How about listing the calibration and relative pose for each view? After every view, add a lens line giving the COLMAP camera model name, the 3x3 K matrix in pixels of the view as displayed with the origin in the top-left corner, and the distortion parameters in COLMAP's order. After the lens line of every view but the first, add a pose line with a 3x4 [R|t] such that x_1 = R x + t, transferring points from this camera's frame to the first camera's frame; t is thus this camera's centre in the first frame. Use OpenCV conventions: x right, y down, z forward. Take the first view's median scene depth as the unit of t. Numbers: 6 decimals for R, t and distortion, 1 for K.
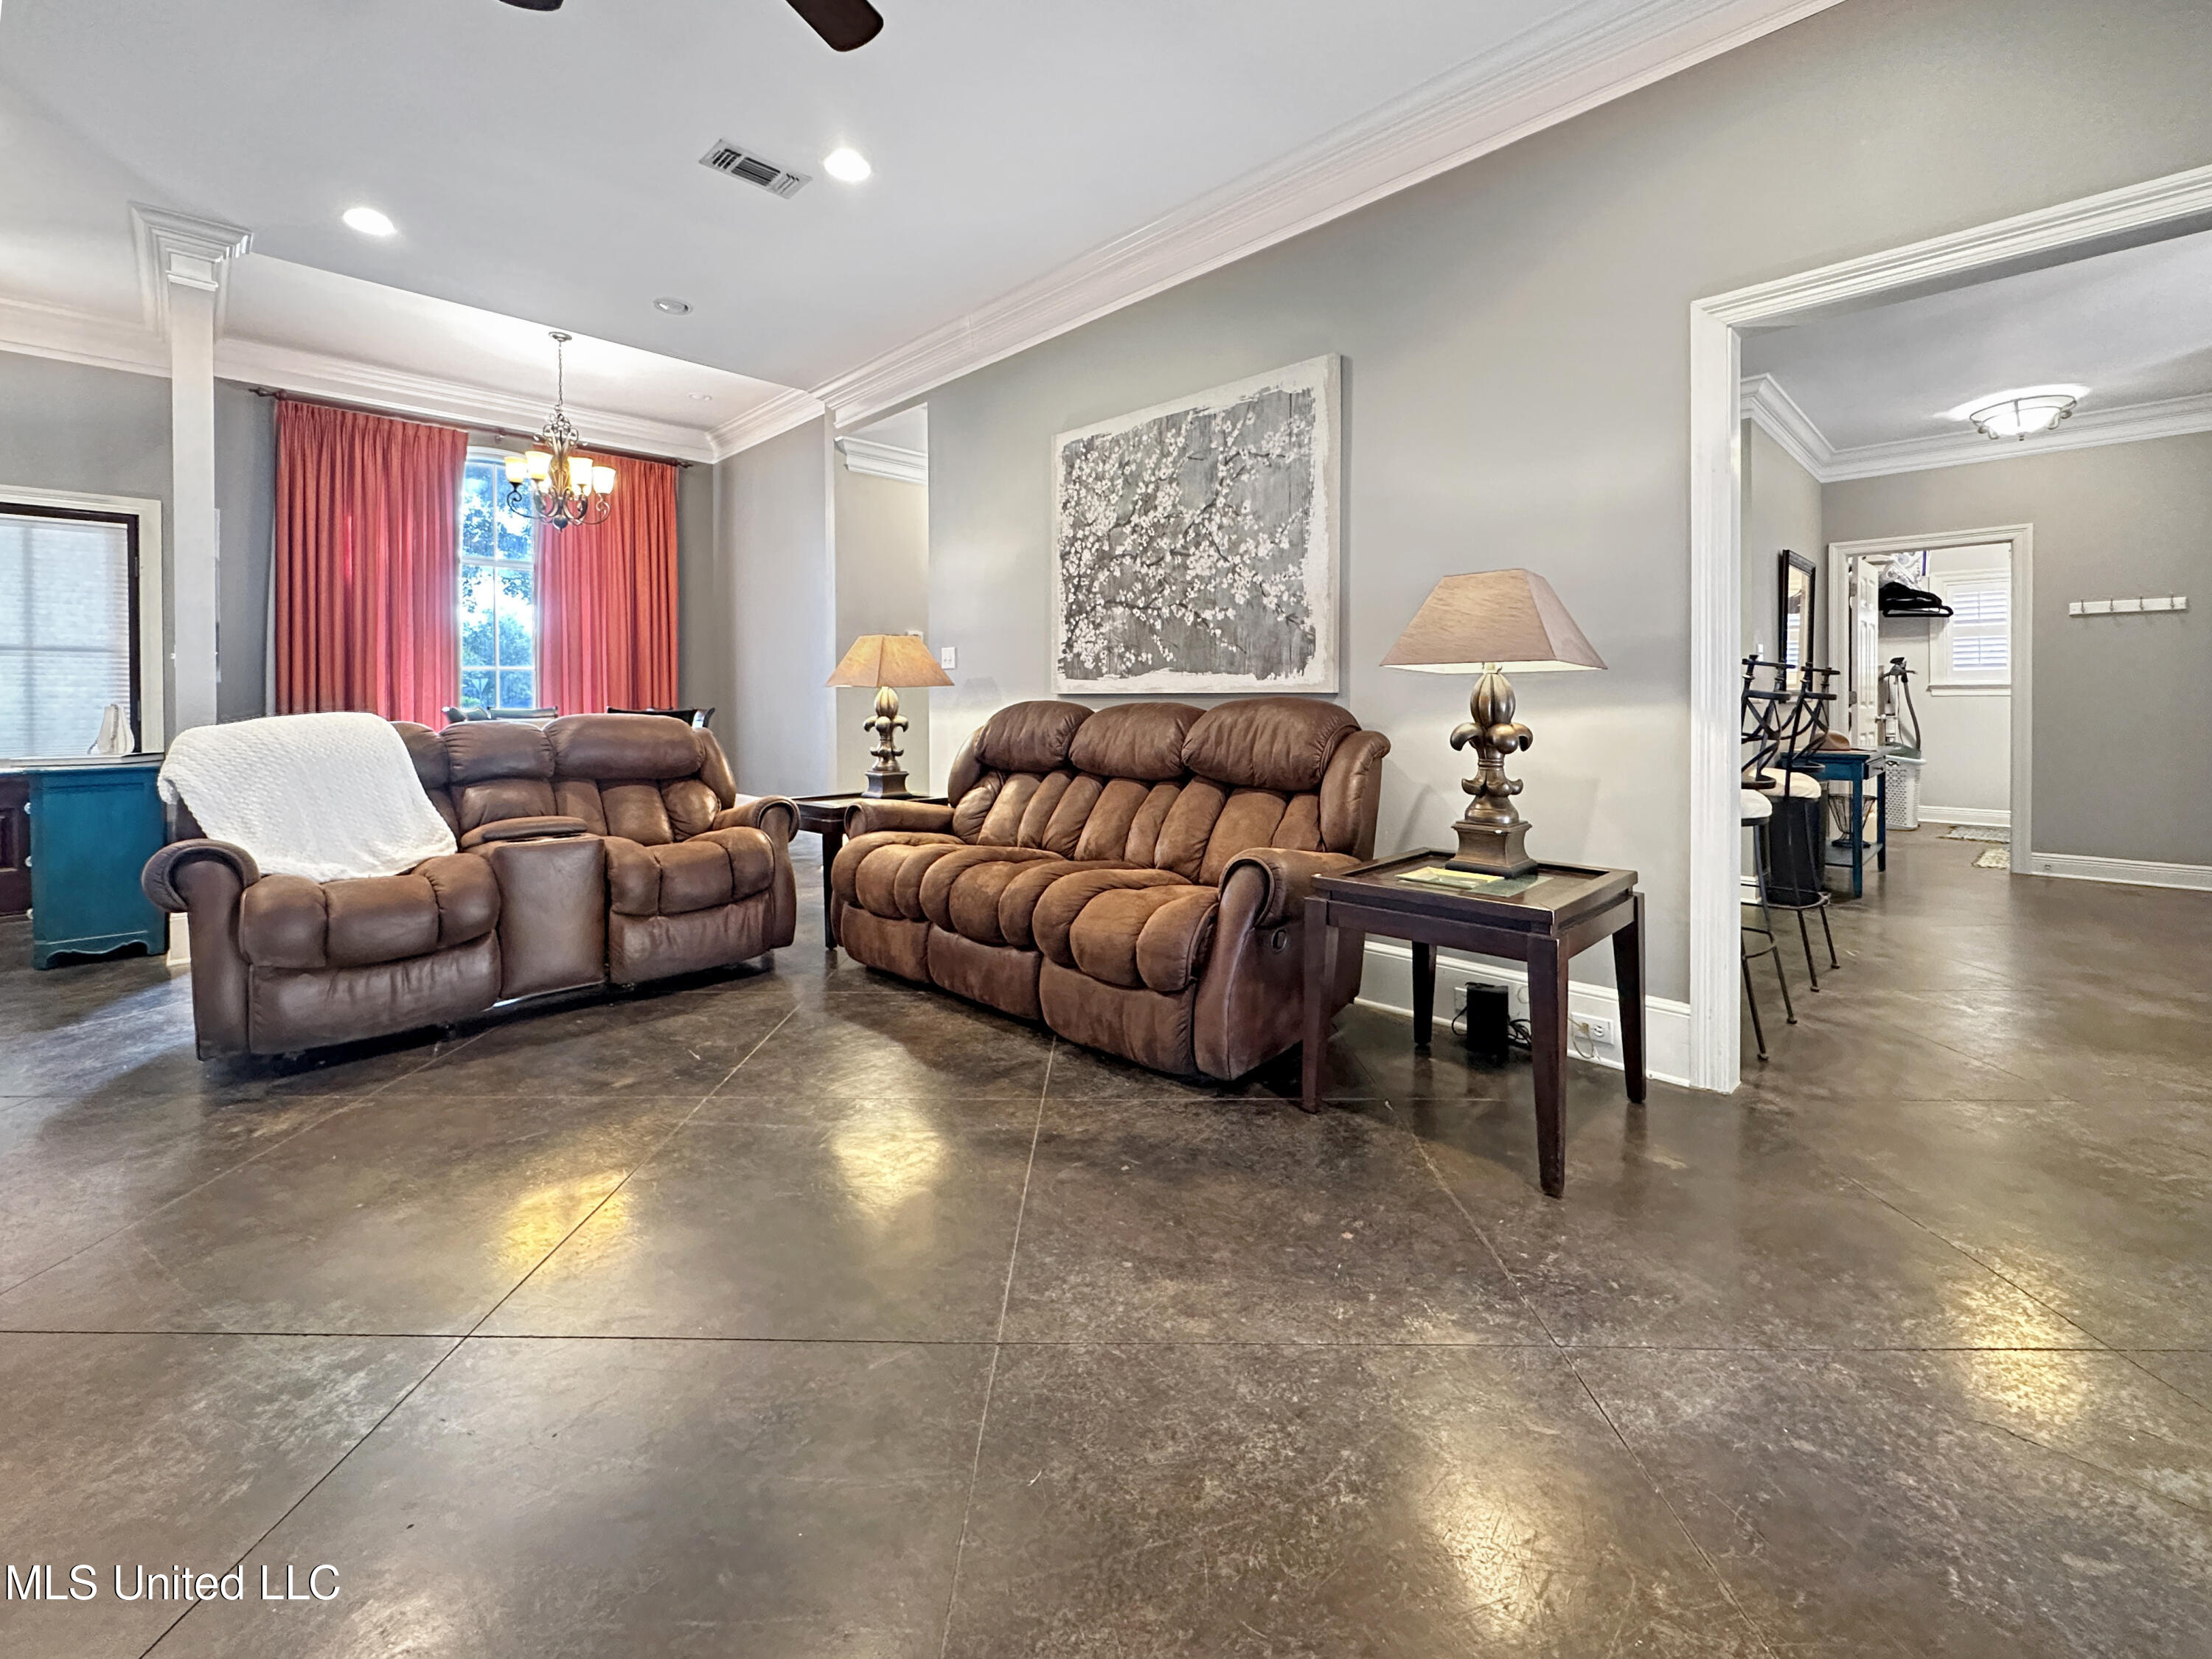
lens RADIAL K [[918.5, 0, 1036.2], [0, 918.5, 714.1], [0, 0, 1]] dist [-0.007347, 0.000155]
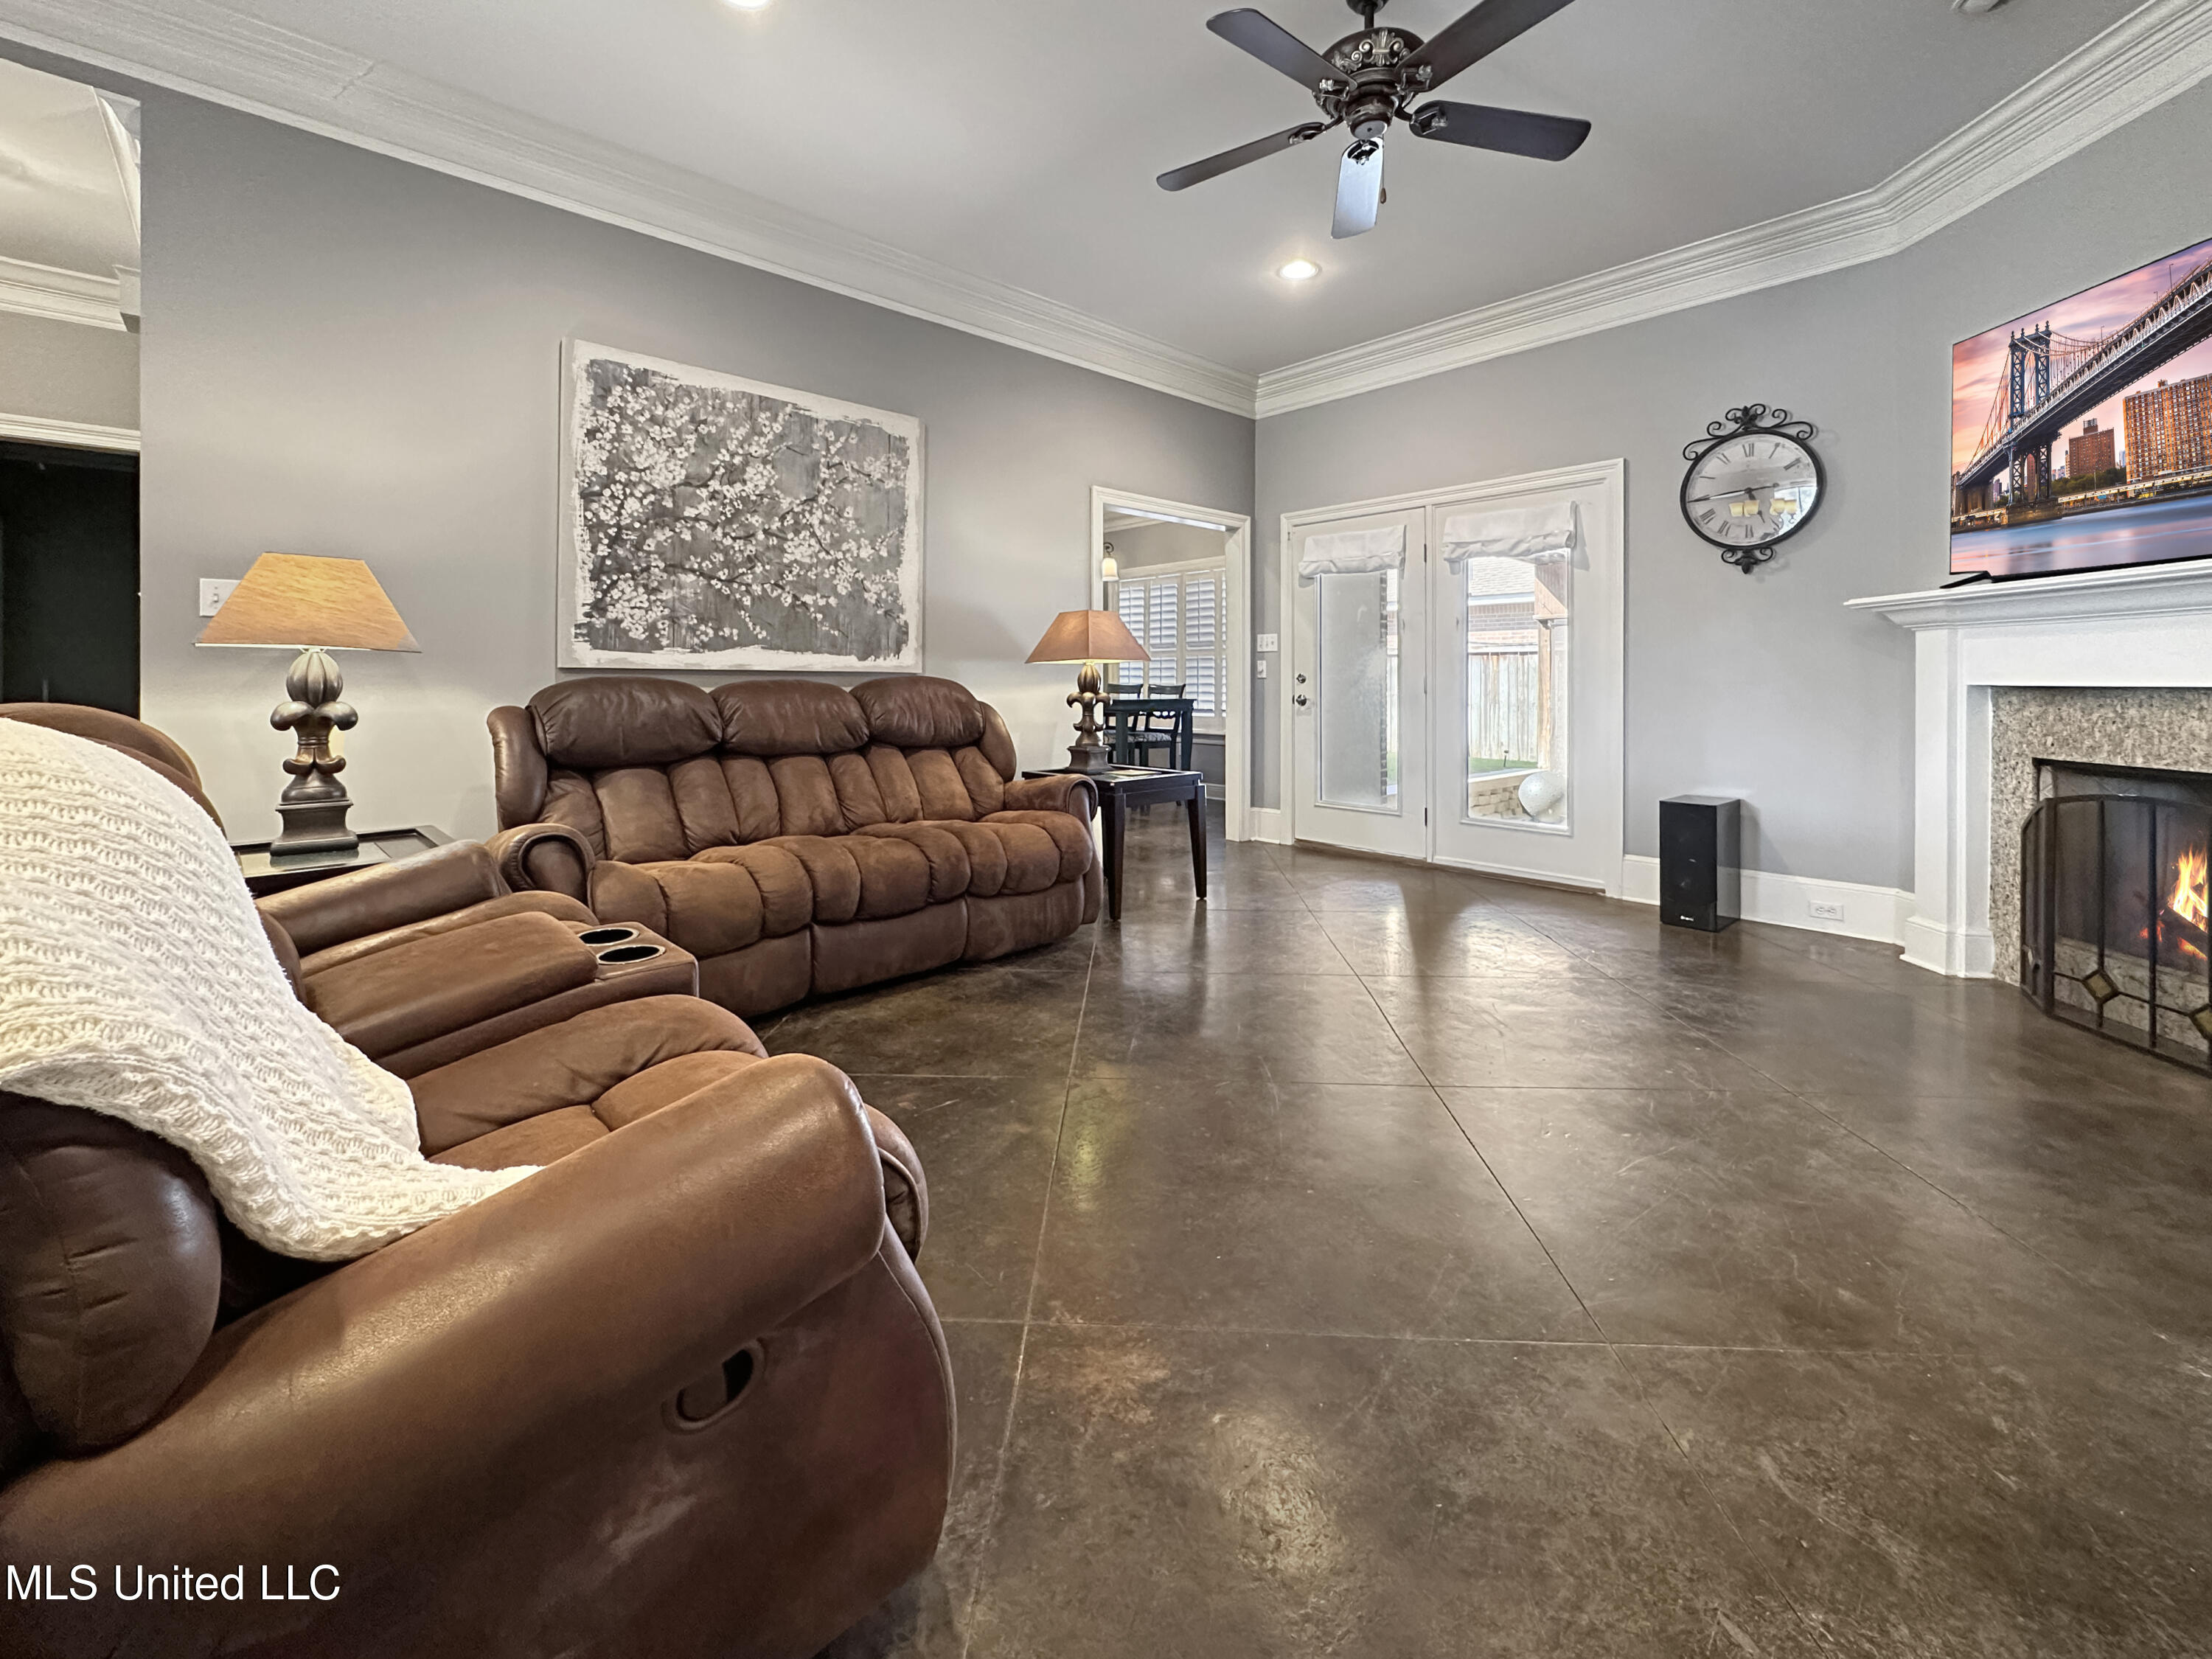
lens RADIAL K [[937.1, 0, 1108.9], [0, 937.1, 688.7], [0, 0, 1]] dist [-0.007554, 0.000769]
pose [[0.017213, -0.005664, 0.999836, -1.013897], [0.008521, 0.999948, 0.005518, -0.005583], [-0.999816, 0.008425, 0.017261, 0.692571]]
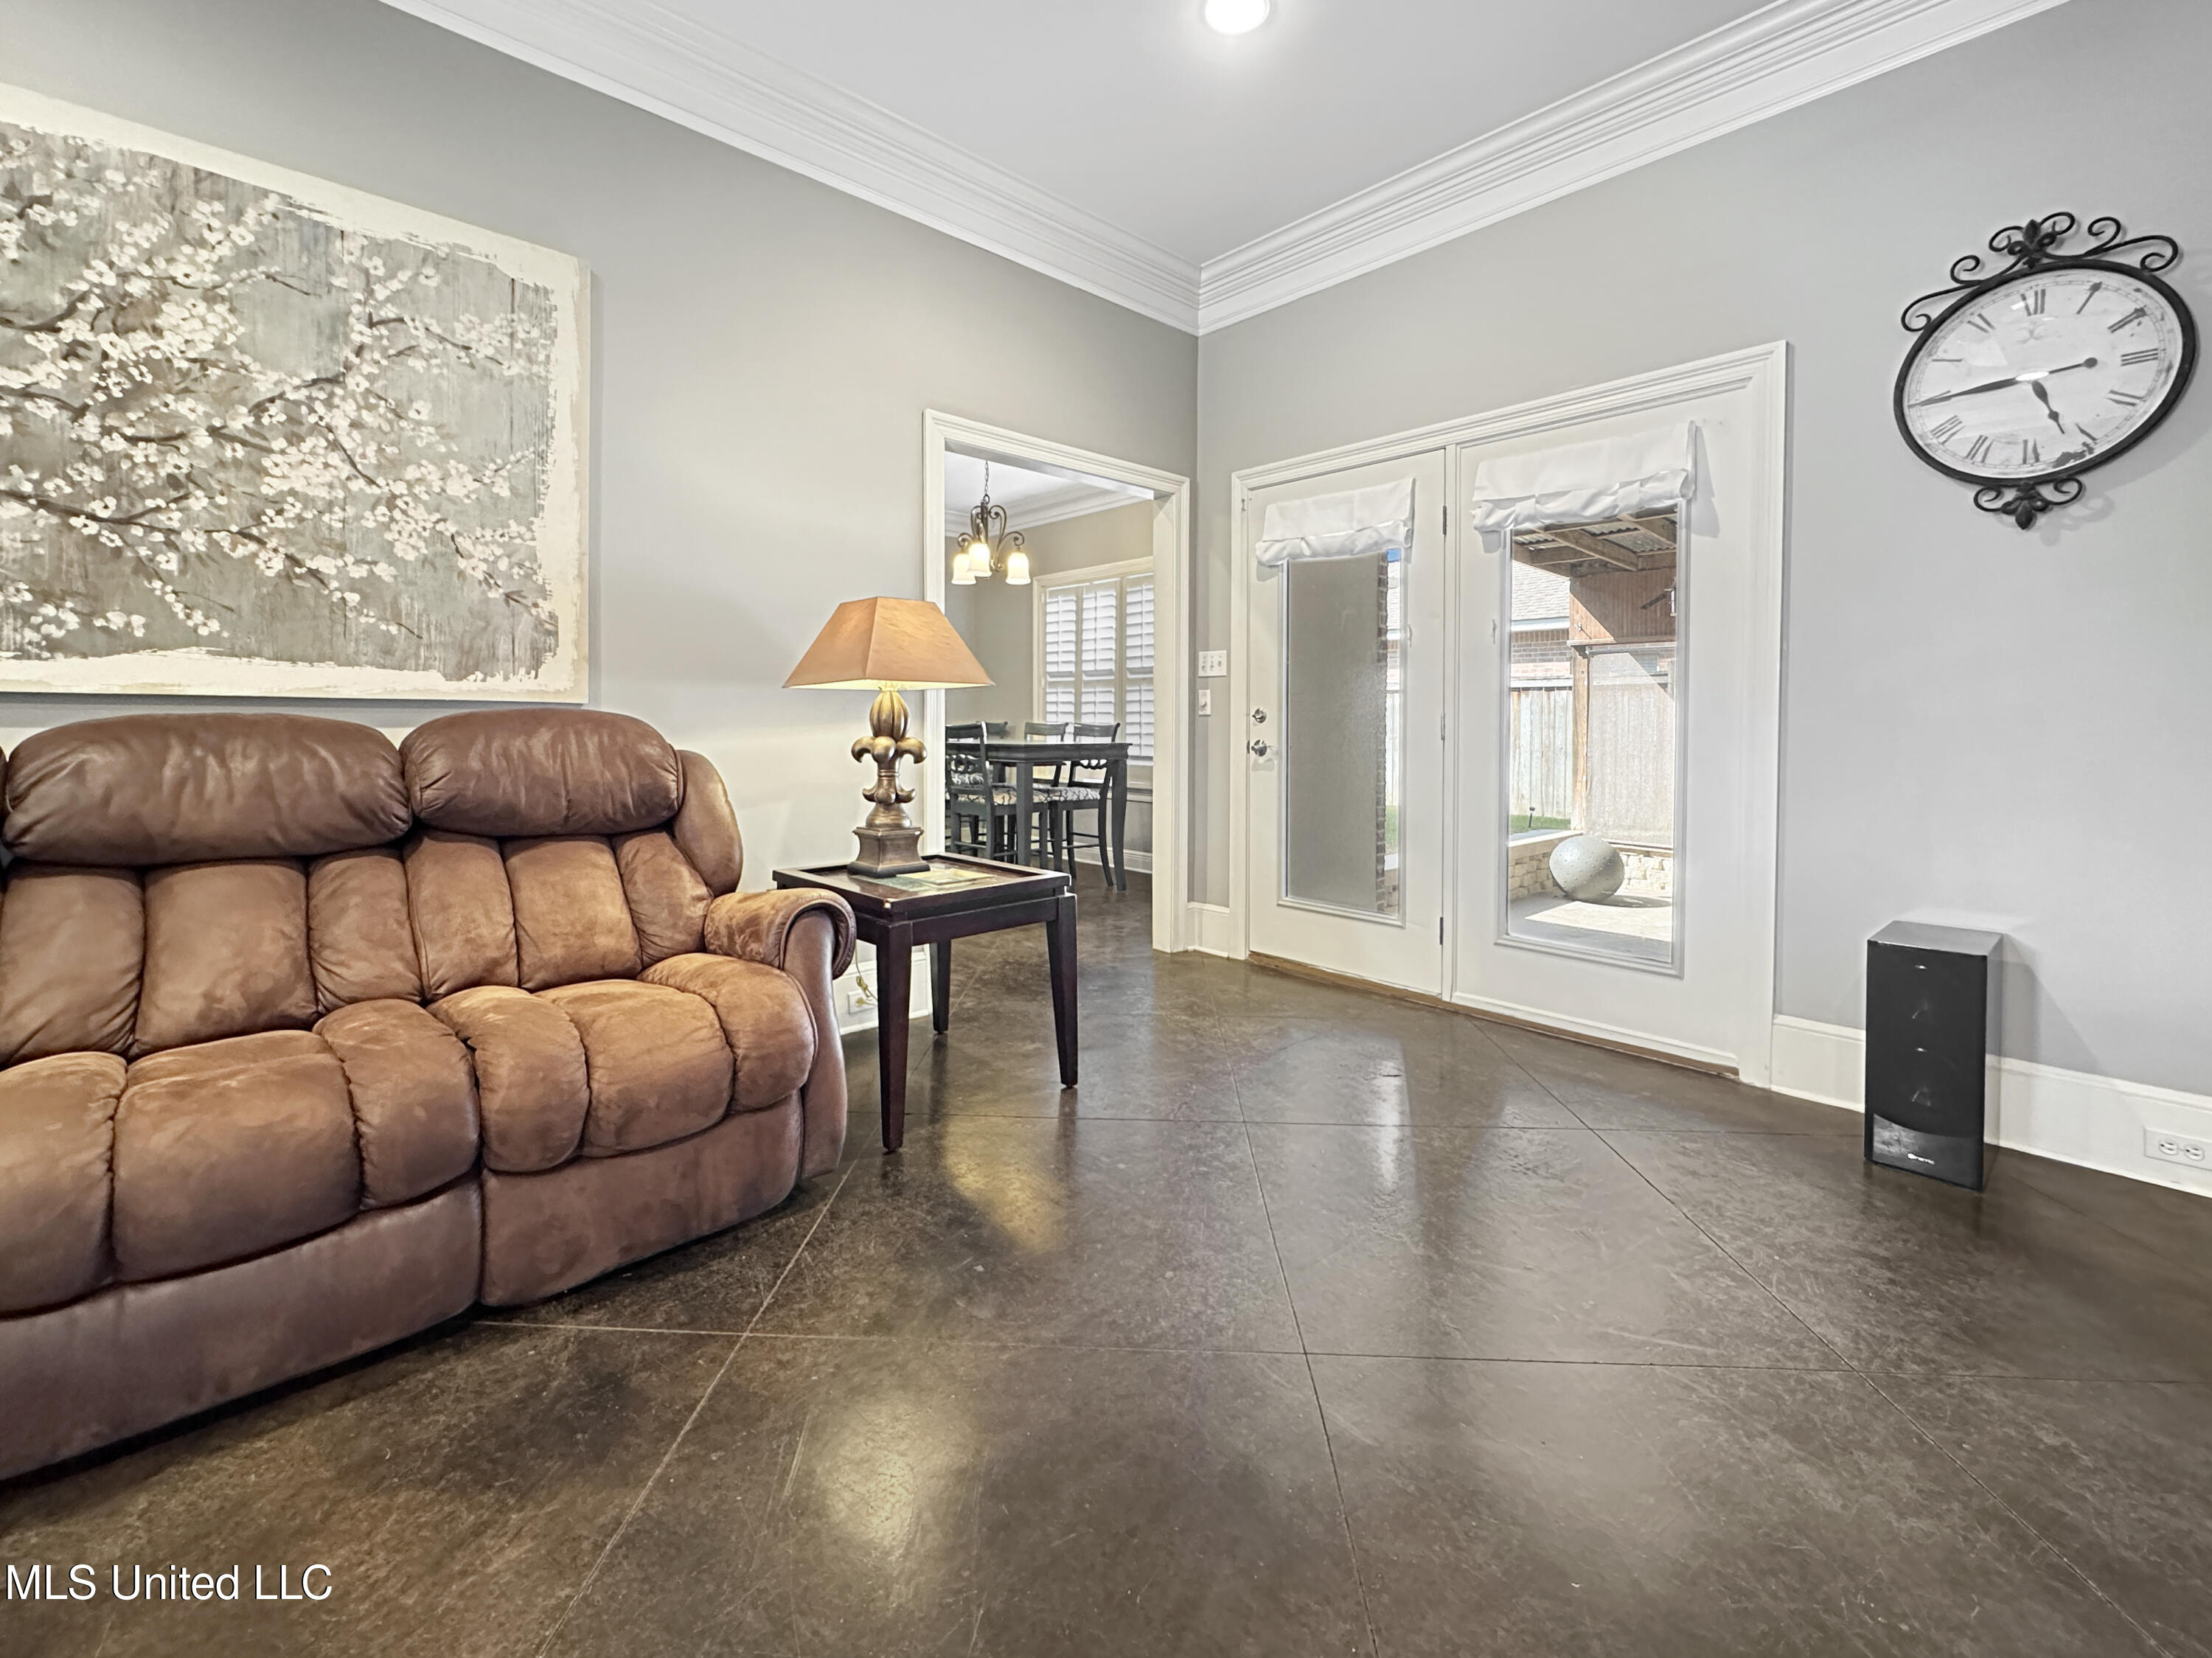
lens RADIAL K [[937.1, 0, 1148.9], [0, 937.1, 747.3], [0, 0, 1]] dist [-0.007554, 0.000769]
pose [[-0.019086, -0.026887, 0.999456, -0.470639], [0.004848, 0.999624, 0.026984, -0.005004], [-0.999806, 0.005360, -0.018949, 0.534667]]
